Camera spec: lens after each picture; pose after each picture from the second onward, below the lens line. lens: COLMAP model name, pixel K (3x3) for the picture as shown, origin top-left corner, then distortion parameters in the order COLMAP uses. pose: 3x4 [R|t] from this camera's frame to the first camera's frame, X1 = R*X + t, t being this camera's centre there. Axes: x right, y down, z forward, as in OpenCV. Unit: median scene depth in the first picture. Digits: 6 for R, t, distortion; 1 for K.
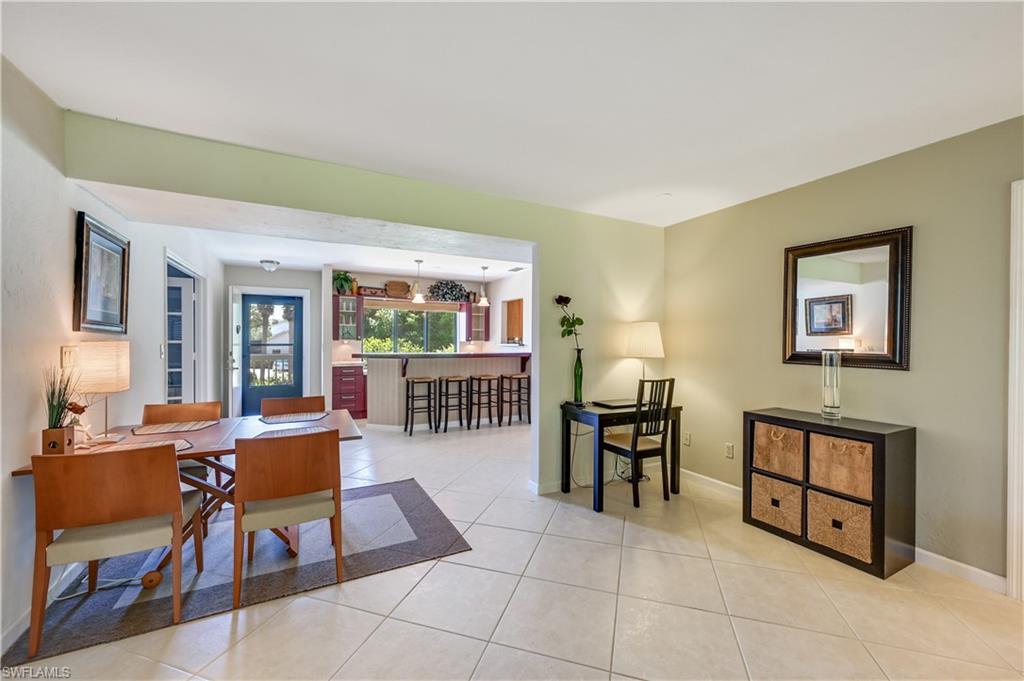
lens RADIAL K [[406.1, 0, 510.8], [0, 406.1, 337.8], [0, 0, 1]] dist [-0.000960, 0.001562]
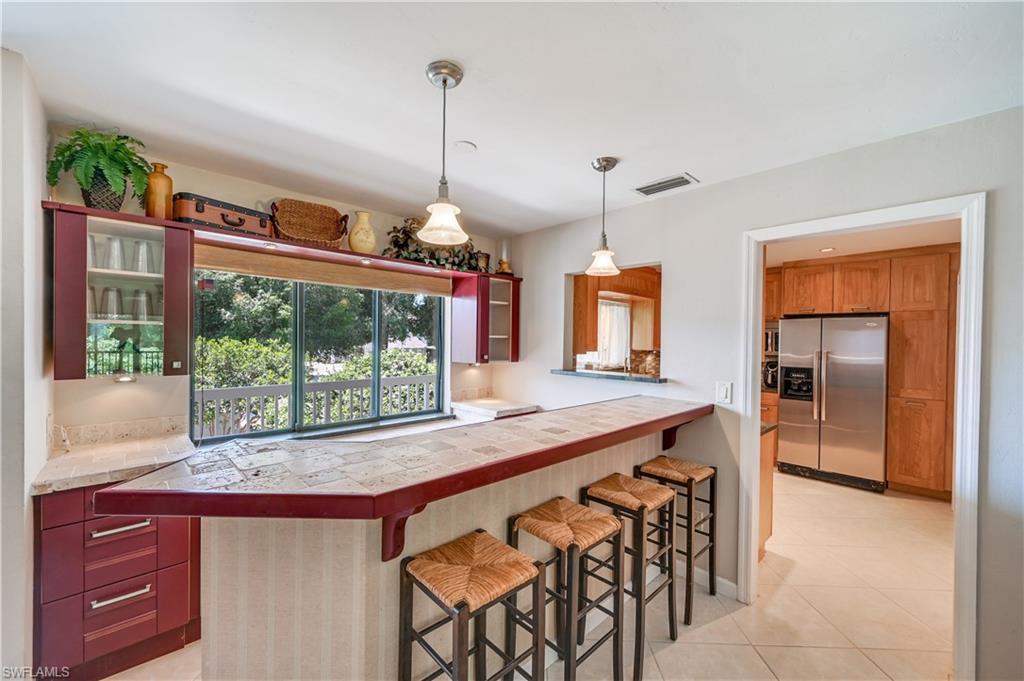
lens RADIAL K [[406.1, 0, 512.2], [0, 406.1, 340.0], [0, 0, 1]] dist [-0.000960, 0.001562]
pose [[0.959365, 0.009566, 0.282006, -0.249609], [-0.012639, 0.999879, 0.009079, -0.027463], [-0.281885, -0.012274, 0.959370, 0.728029]]
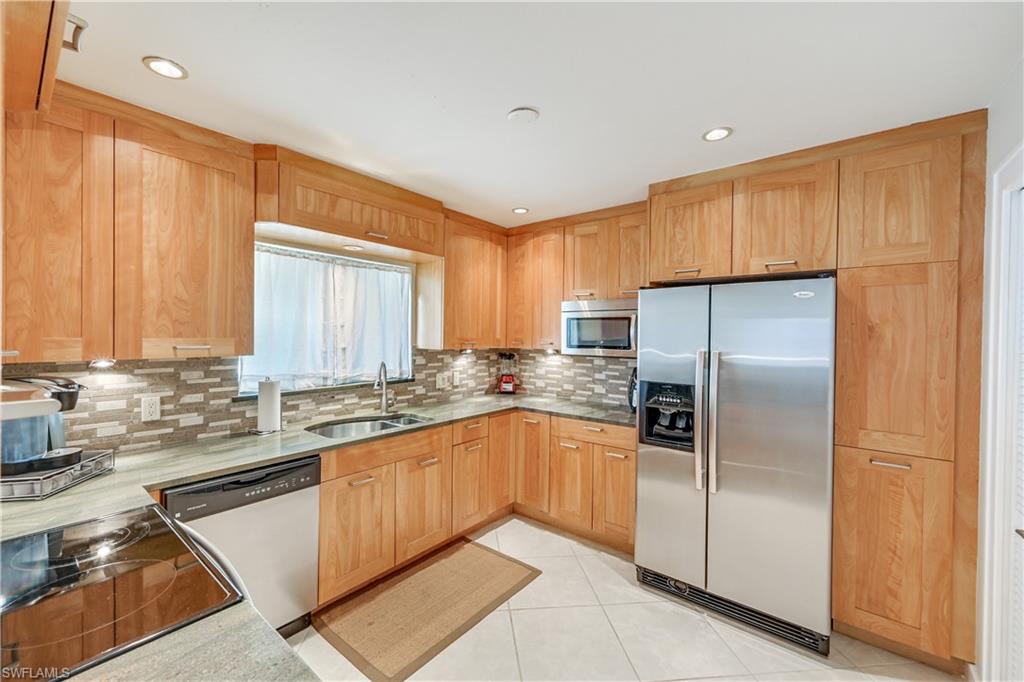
lens RADIAL K [[406.1, 0, 507.9], [0, 406.1, 335.4], [0, 0, 1]] dist [-0.000960, 0.001562]
pose [[0.916316, 0.006511, 0.400403, 0.178754], [-0.011097, 0.999897, 0.009136, -0.023360], [-0.400302, -0.012815, 0.916293, 1.011545]]
